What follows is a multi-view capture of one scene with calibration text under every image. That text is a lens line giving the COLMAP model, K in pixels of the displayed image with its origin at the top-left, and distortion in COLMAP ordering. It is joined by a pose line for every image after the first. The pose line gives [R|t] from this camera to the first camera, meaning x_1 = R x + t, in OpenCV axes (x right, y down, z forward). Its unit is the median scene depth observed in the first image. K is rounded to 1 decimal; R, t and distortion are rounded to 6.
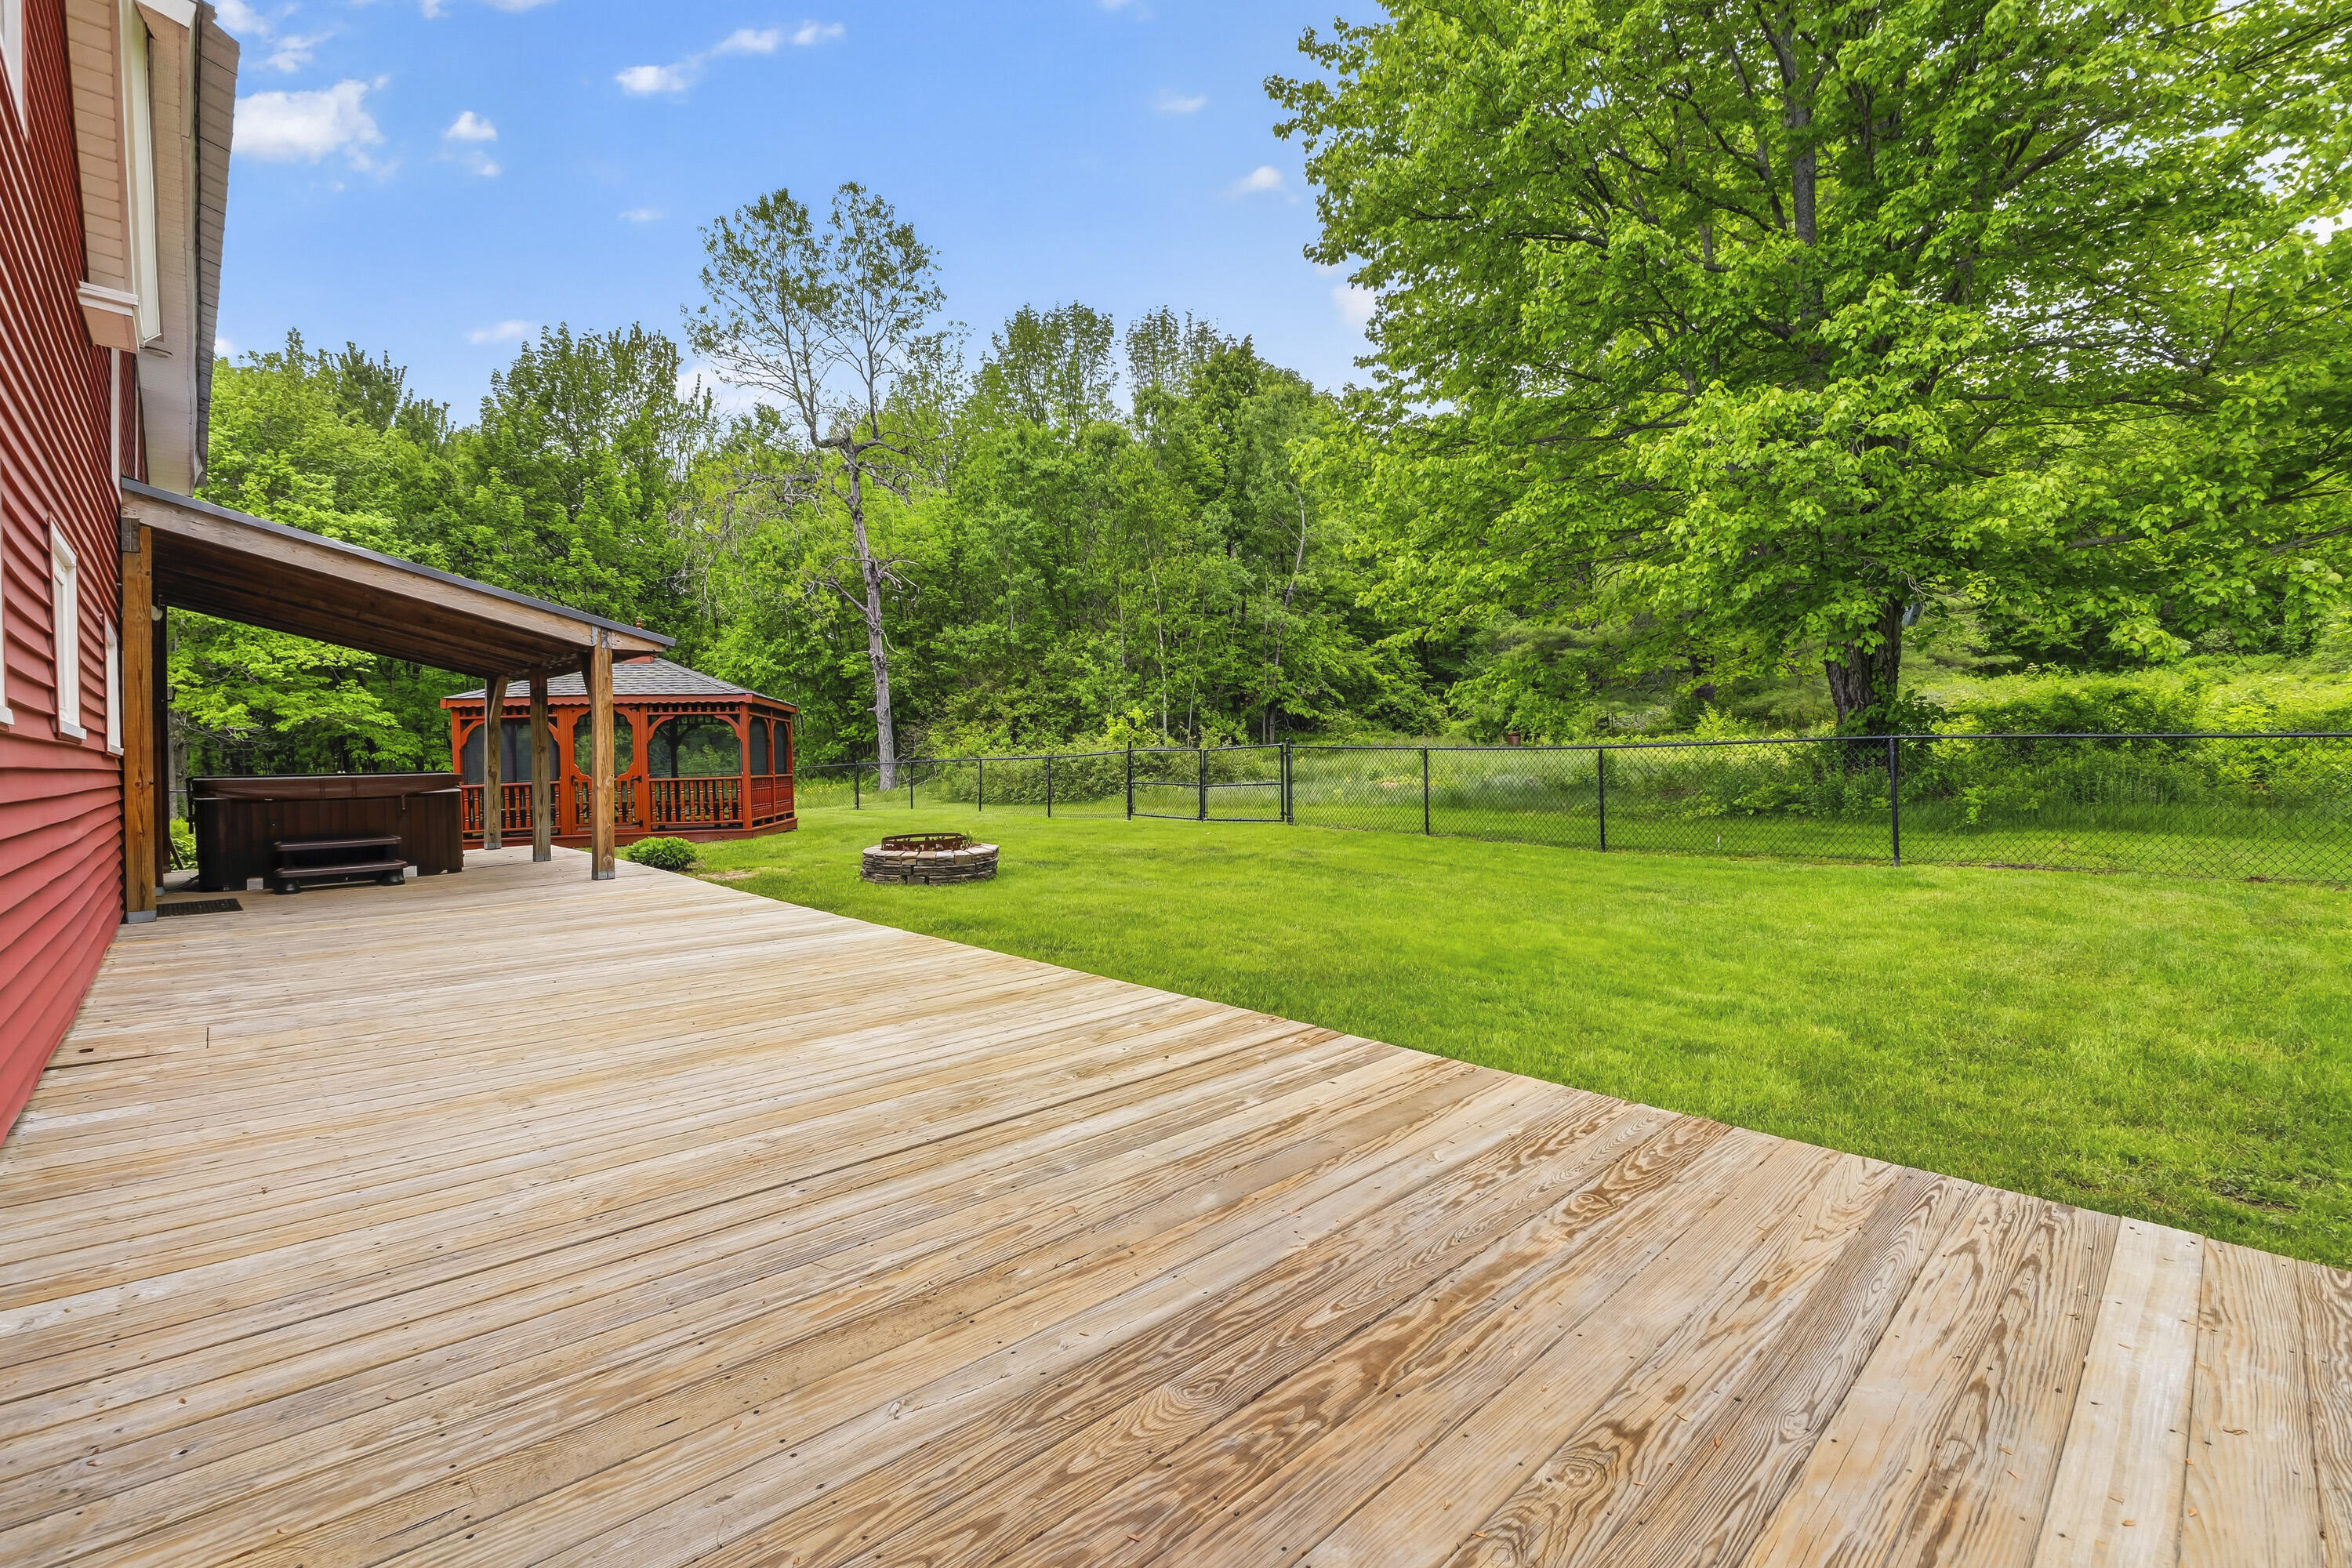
lens RADIAL K [[1013.1, 0, 1175.2], [0, 1013.1, 773.3], [0, 0, 1]] dist [-0.000476, 0.000008]
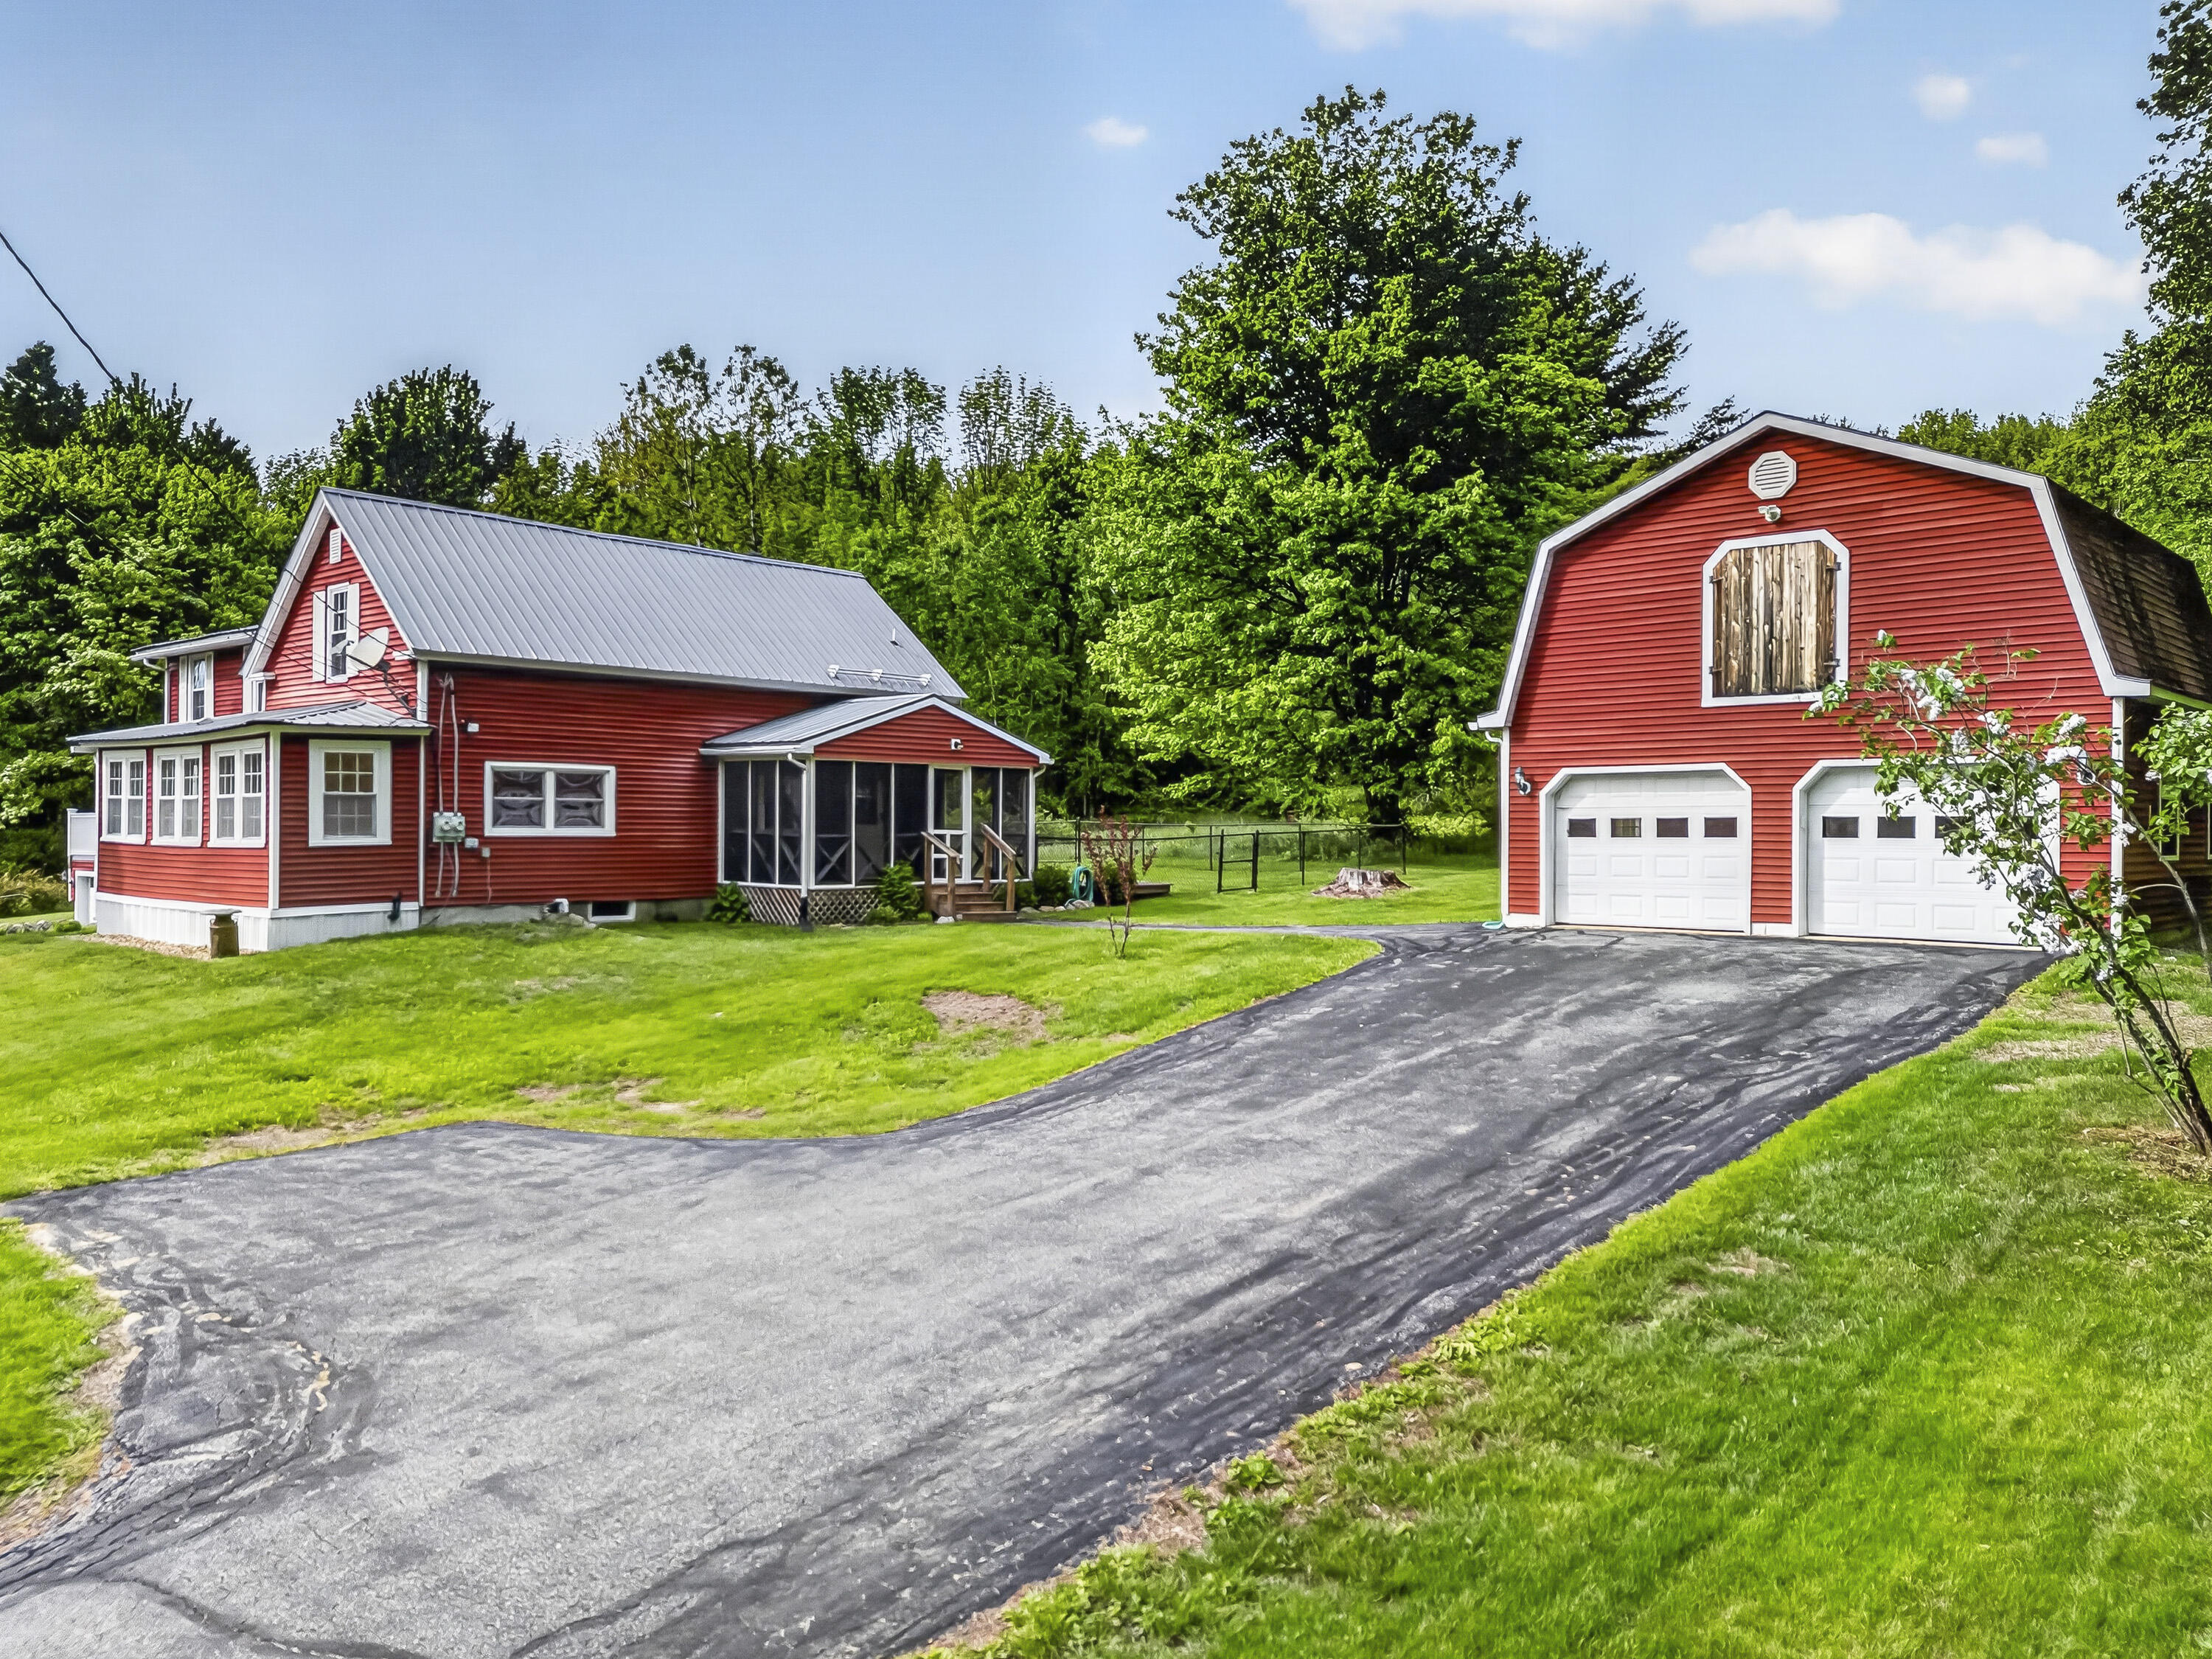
lens RADIAL K [[1662.2, 0, 1105.4], [0, 1662.2, 828.9], [0, 0, 1]] dist [0.054782, -0.026966]
pose [[0.996969, 0.019621, 0.075283, -0.026705], [-0.018178, 0.999639, -0.019808, 0.019867], [-0.075644, 0.018380, 0.996965, -0.845313]]
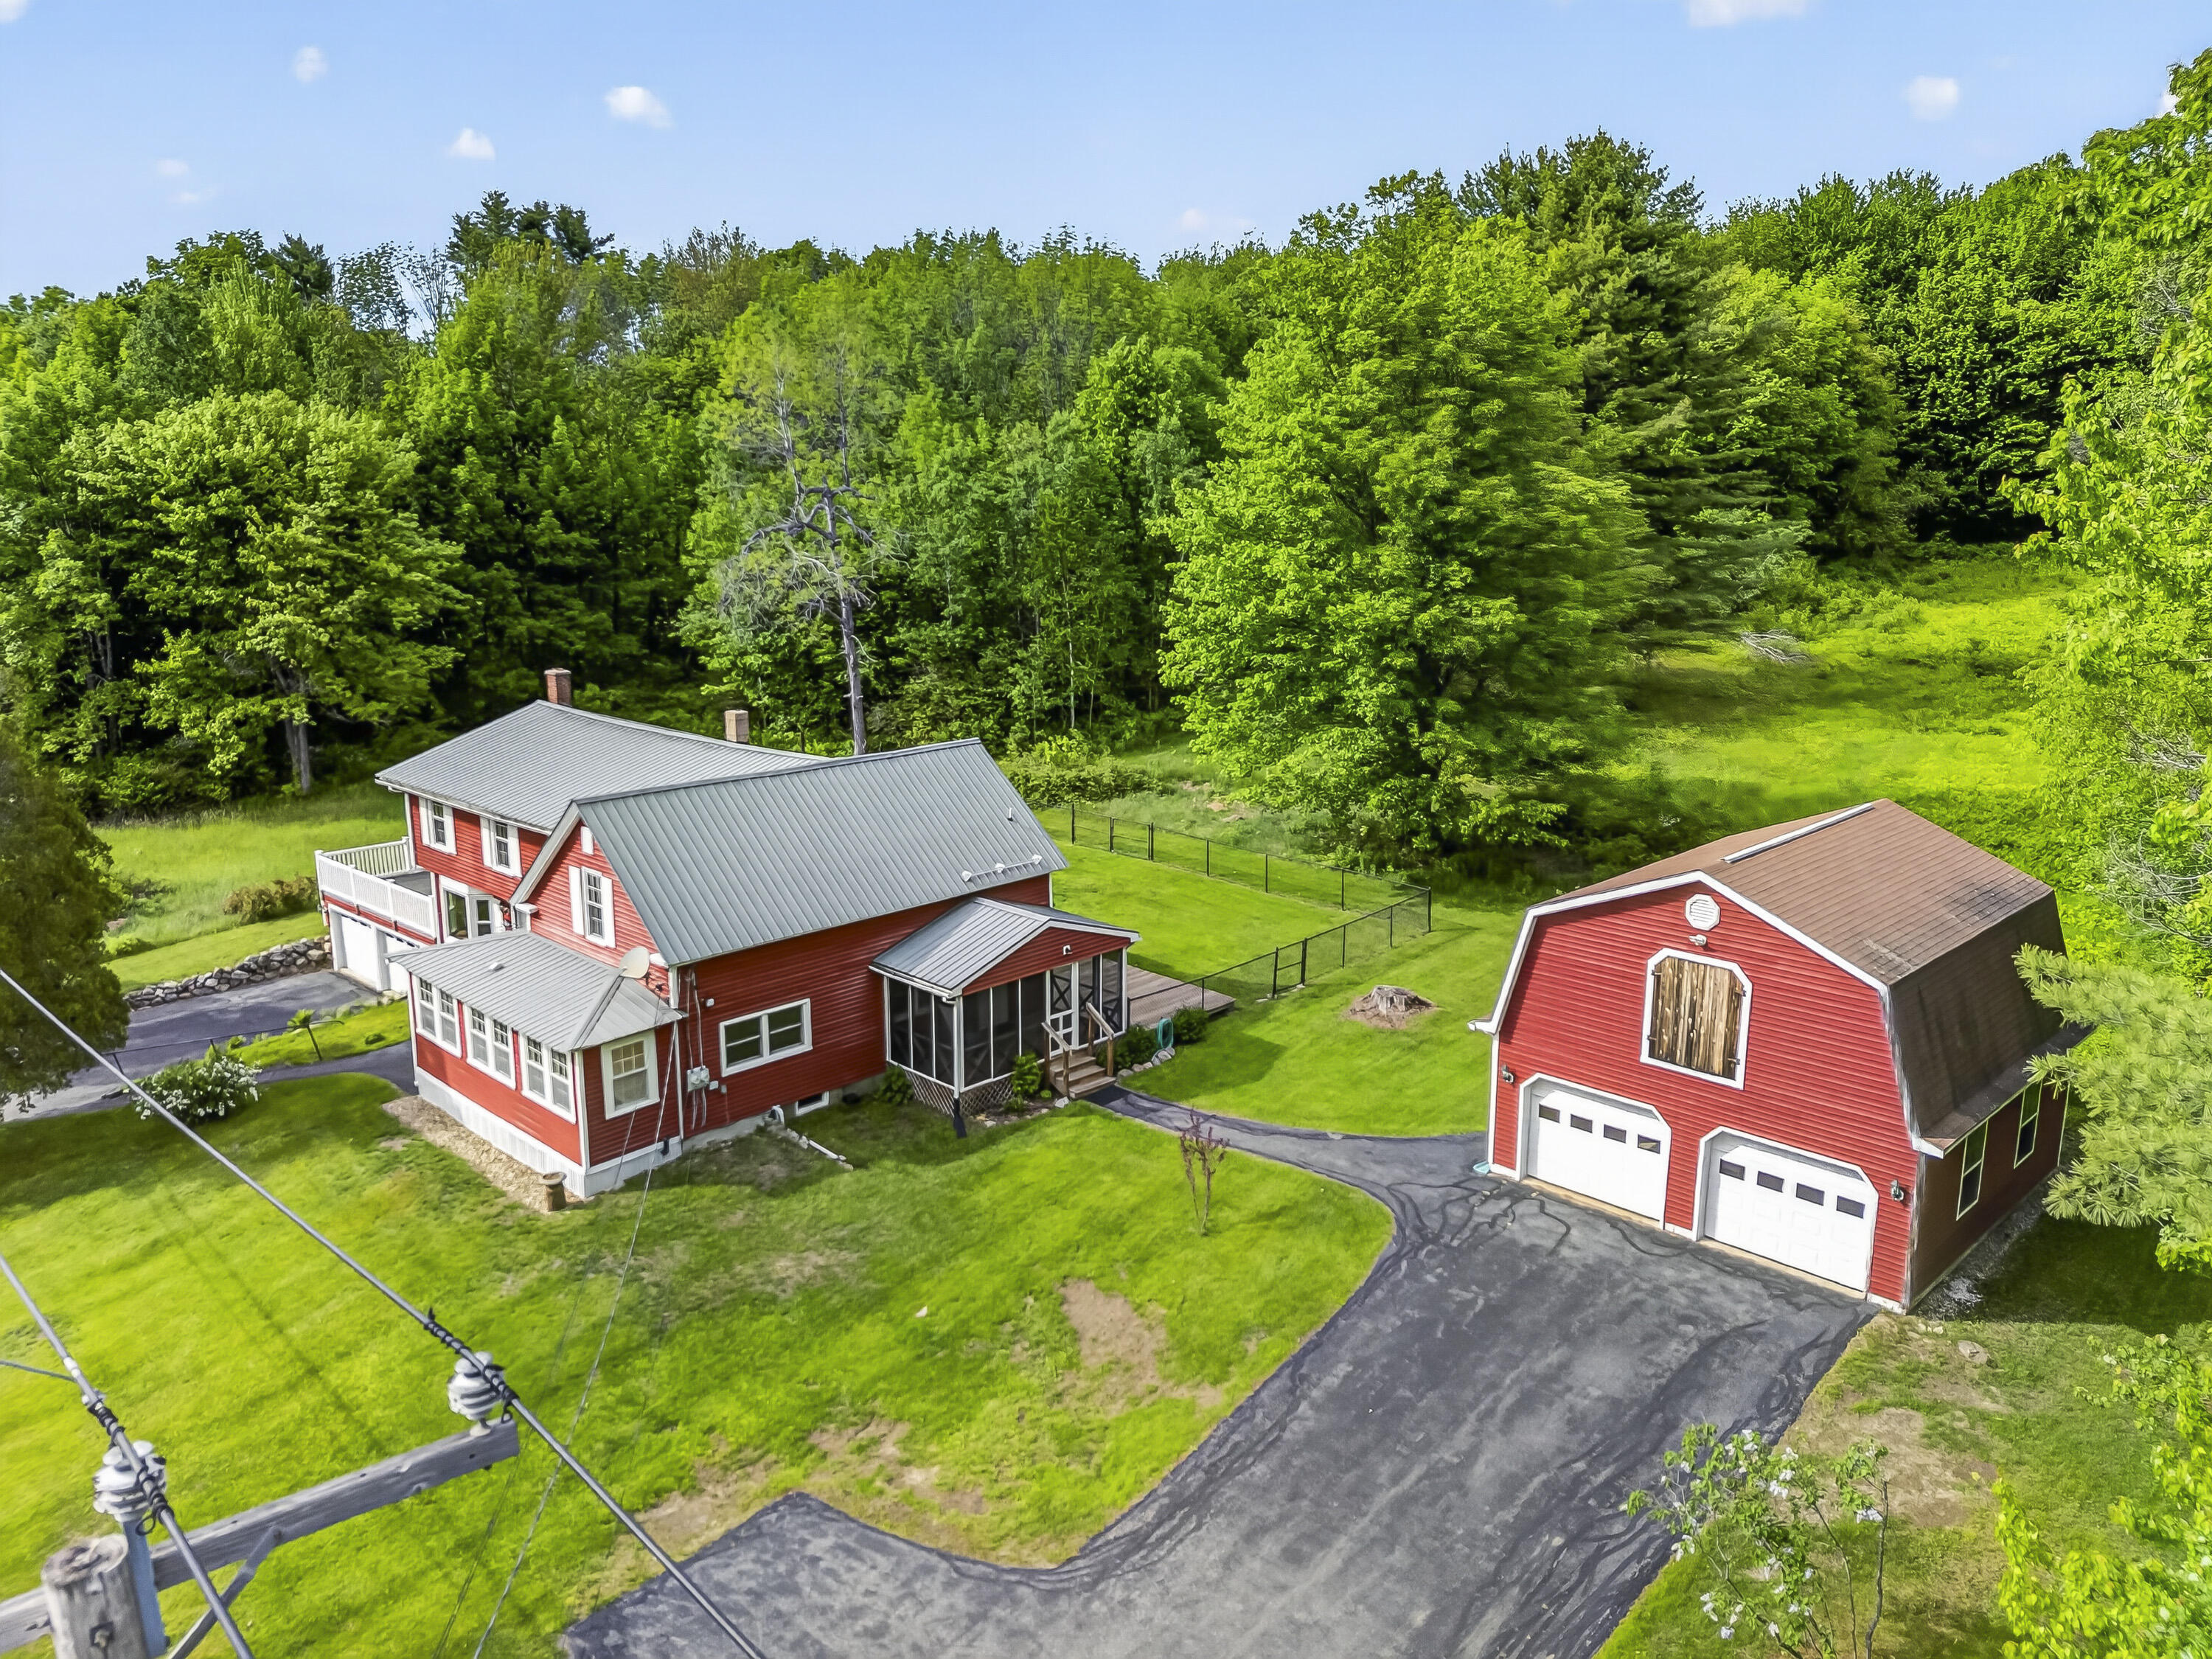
lens RADIAL K [[1662.2, 0, 1102.3], [0, 1662.2, 821.2], [0, 0, 1]] dist [0.054782, -0.026966]
pose [[0.998895, 0.004452, 0.046779, -0.065247], [-0.014202, 0.977547, 0.210239, -0.323114], [-0.044793, -0.210671, 0.976530, -1.013898]]
